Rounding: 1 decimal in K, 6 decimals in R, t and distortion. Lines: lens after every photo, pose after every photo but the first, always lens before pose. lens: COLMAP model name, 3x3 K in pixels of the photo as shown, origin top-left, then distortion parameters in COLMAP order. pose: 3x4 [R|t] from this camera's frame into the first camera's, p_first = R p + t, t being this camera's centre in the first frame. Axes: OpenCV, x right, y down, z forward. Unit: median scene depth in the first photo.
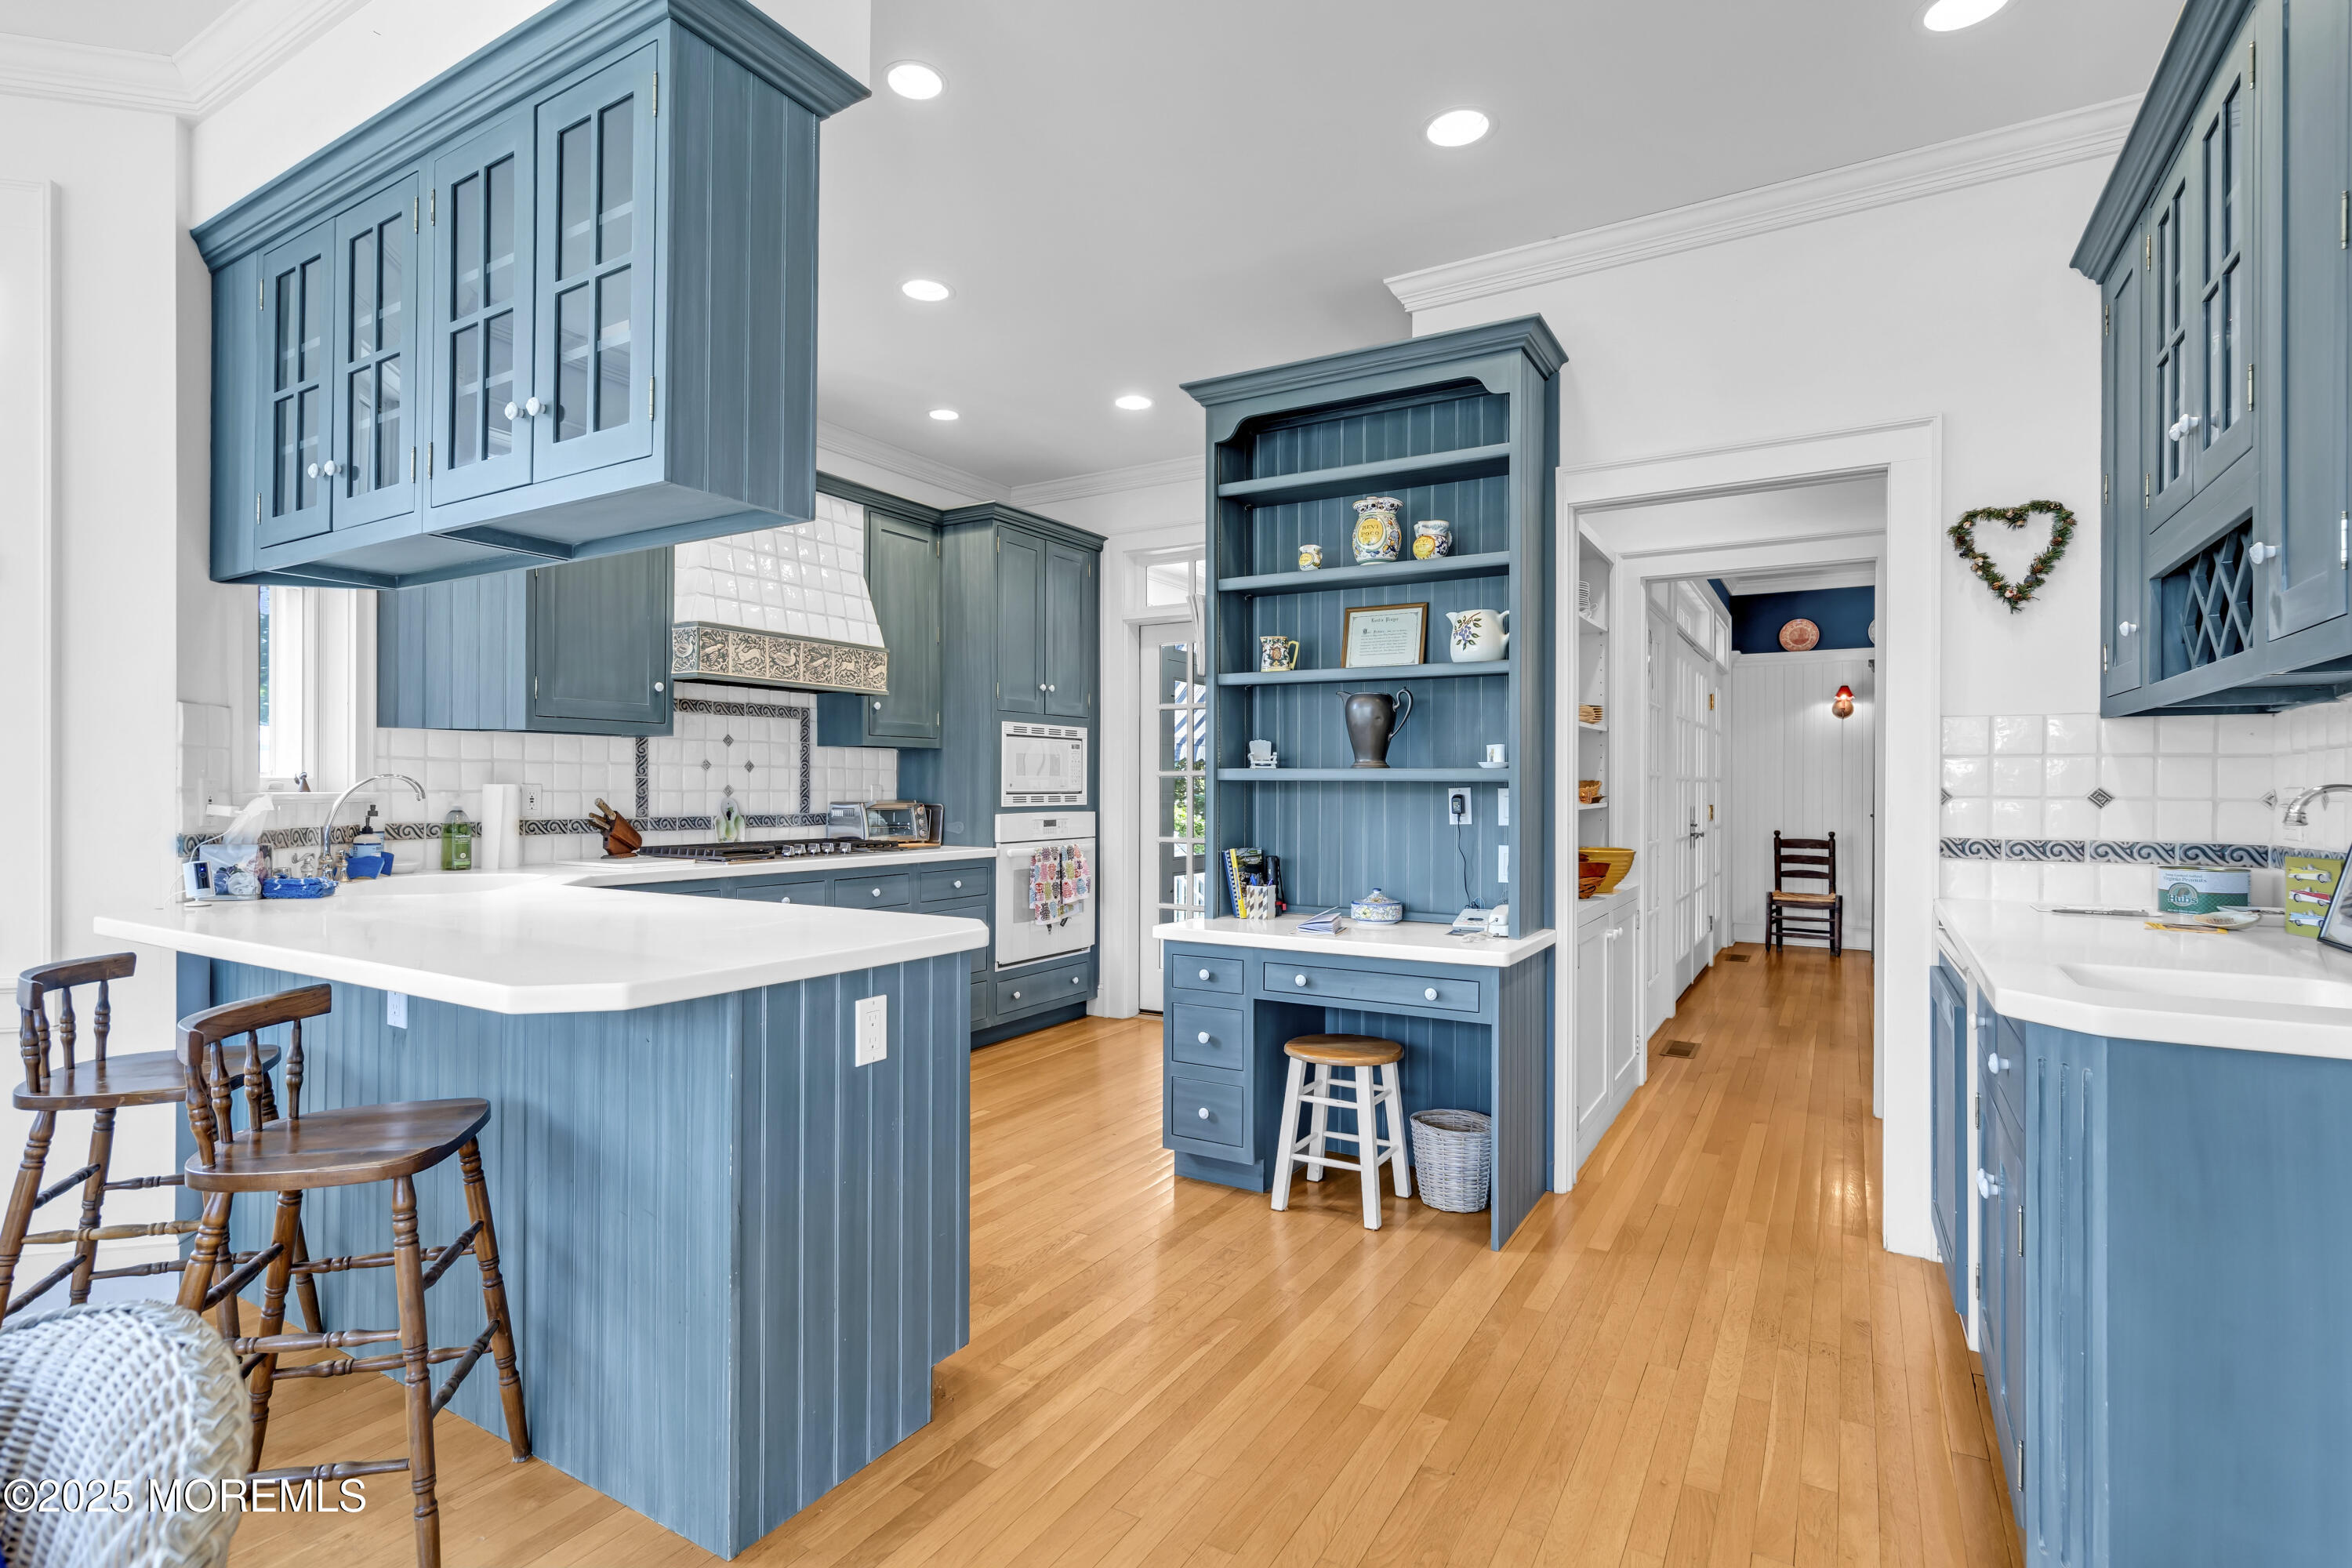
lens RADIAL K [[1109.0, 0, 1176.0], [0, 1109.0, 784.0], [0, 0, 1]] dist [0.000411, 0.000025]
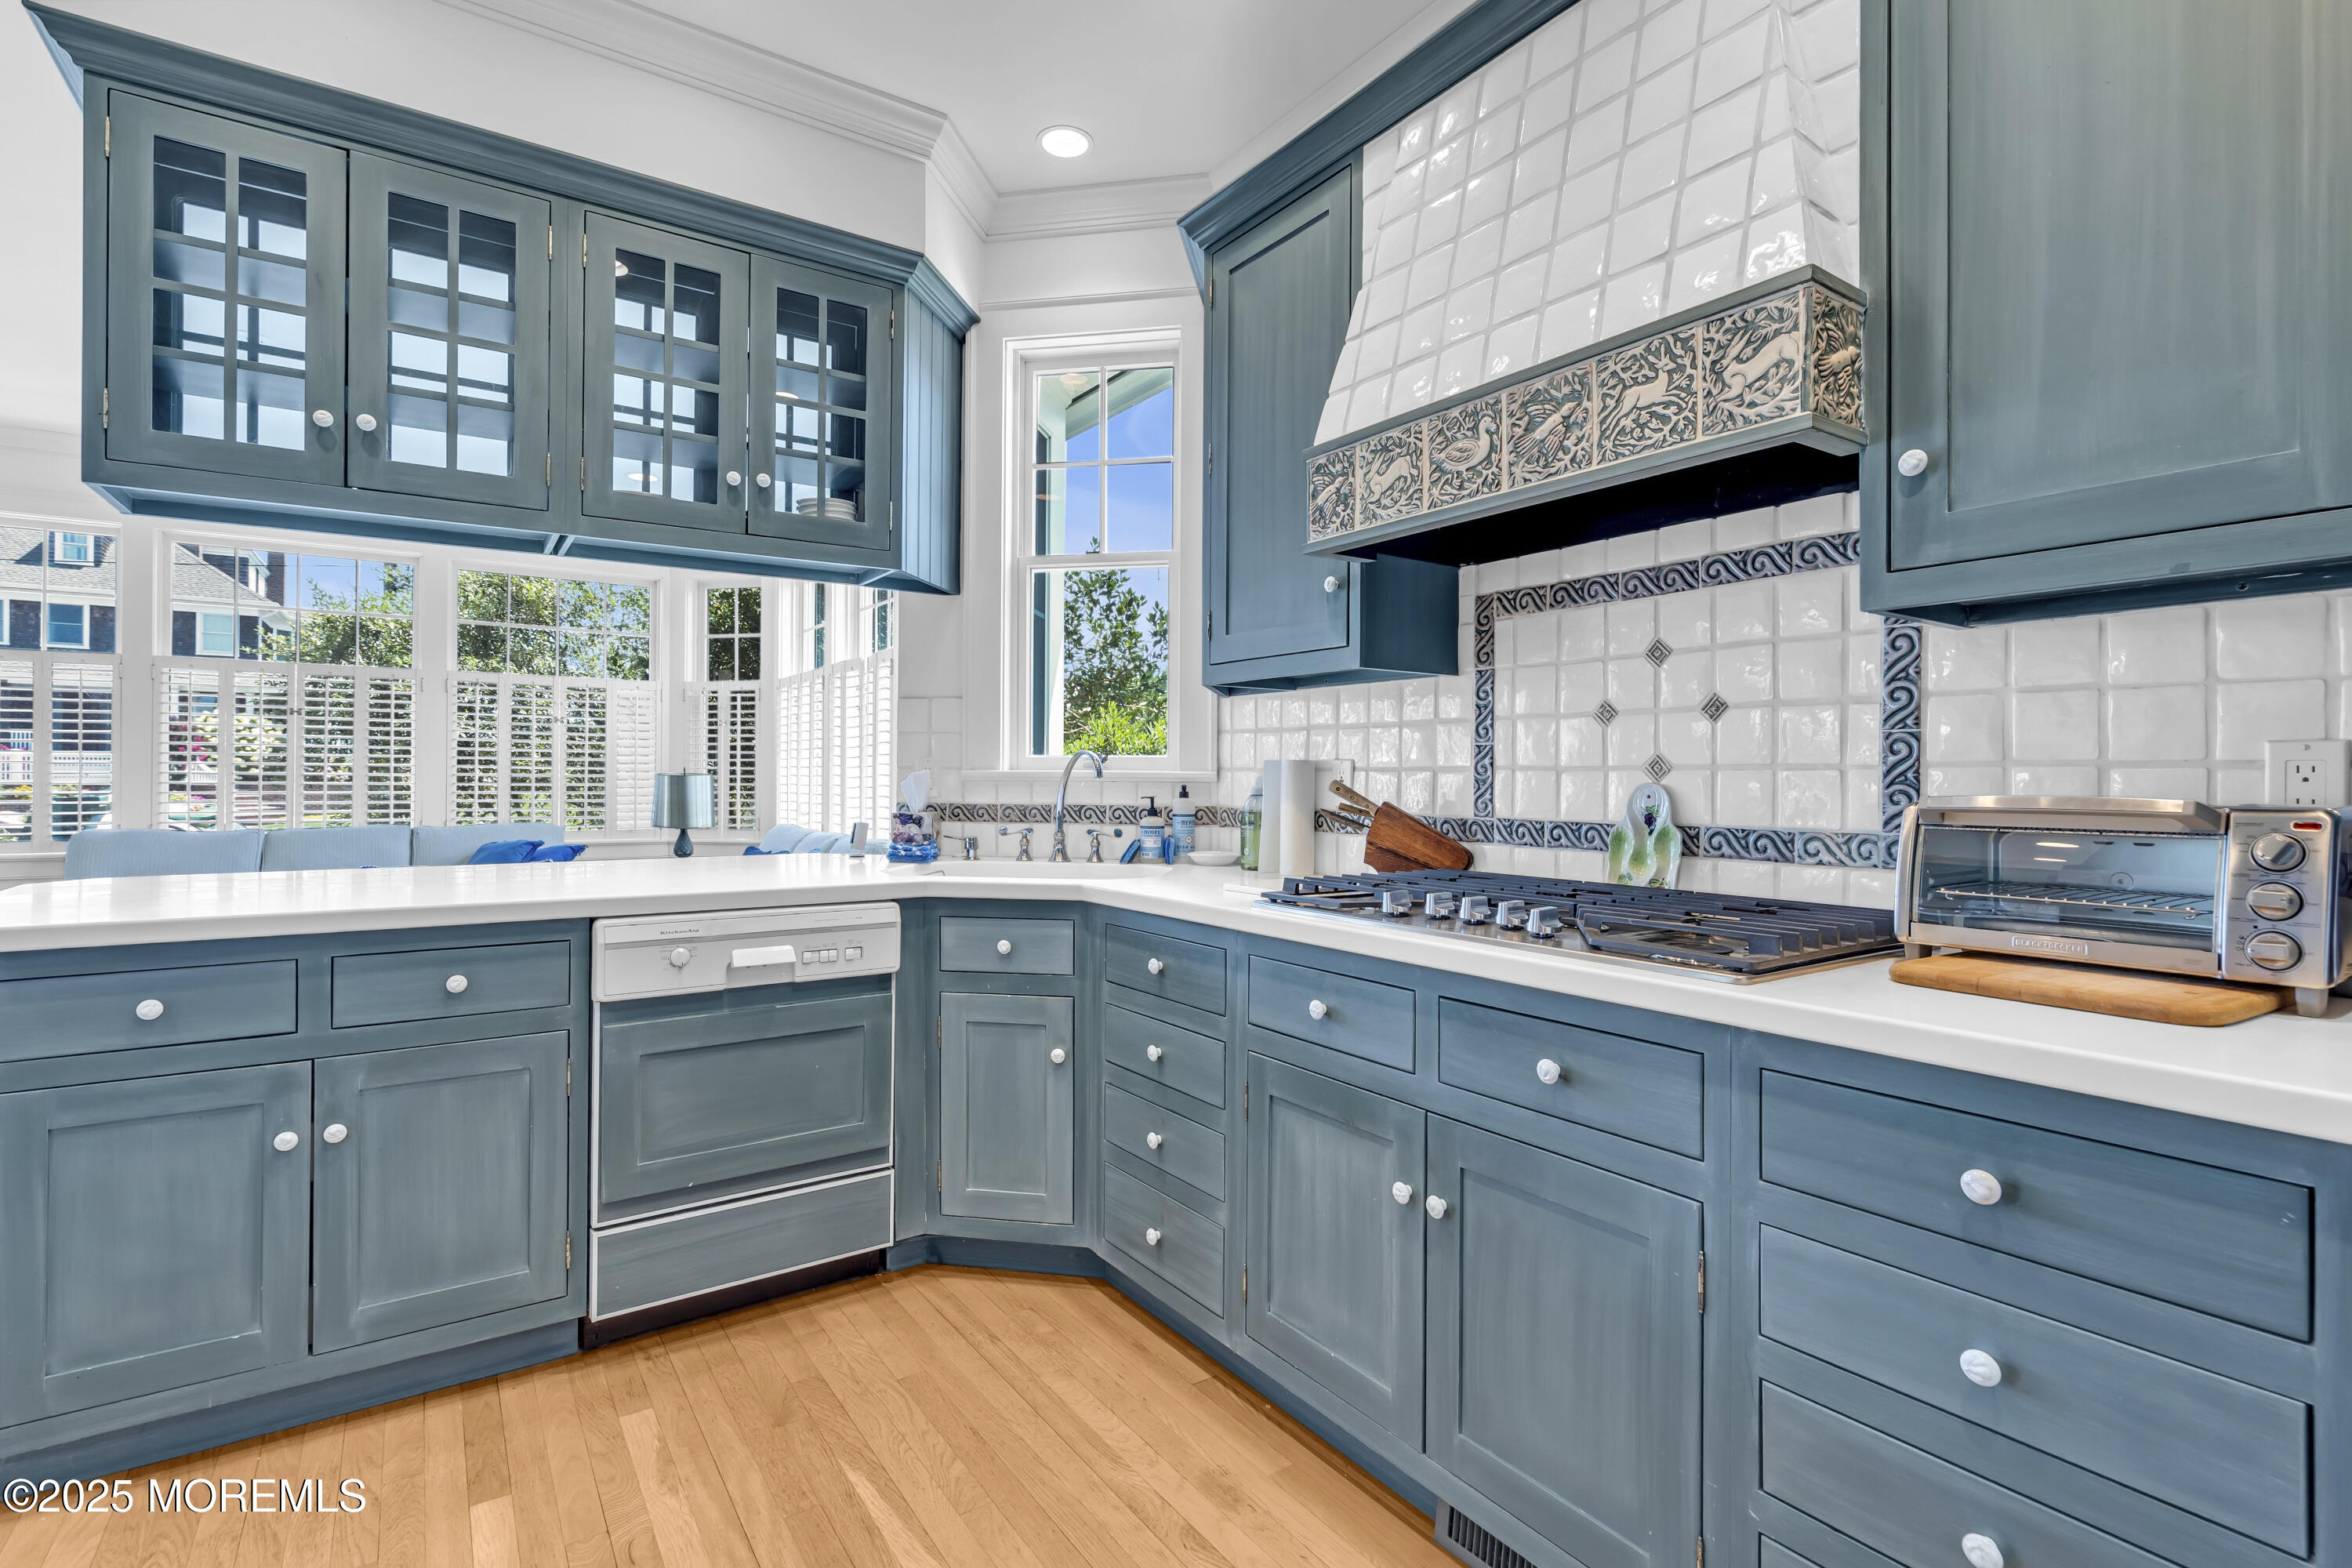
lens RADIAL K [[1109.0, 0, 1176.0], [0, 1109.0, 784.0], [0, 0, 1]] dist [0.000411, 0.000025]
pose [[-0.419784, -0.000469, -0.907624, 0.072876], [-0.001248, 0.999999, 0.000060, 0.012752], [0.907623, 0.001158, -0.419784, 1.022097]]
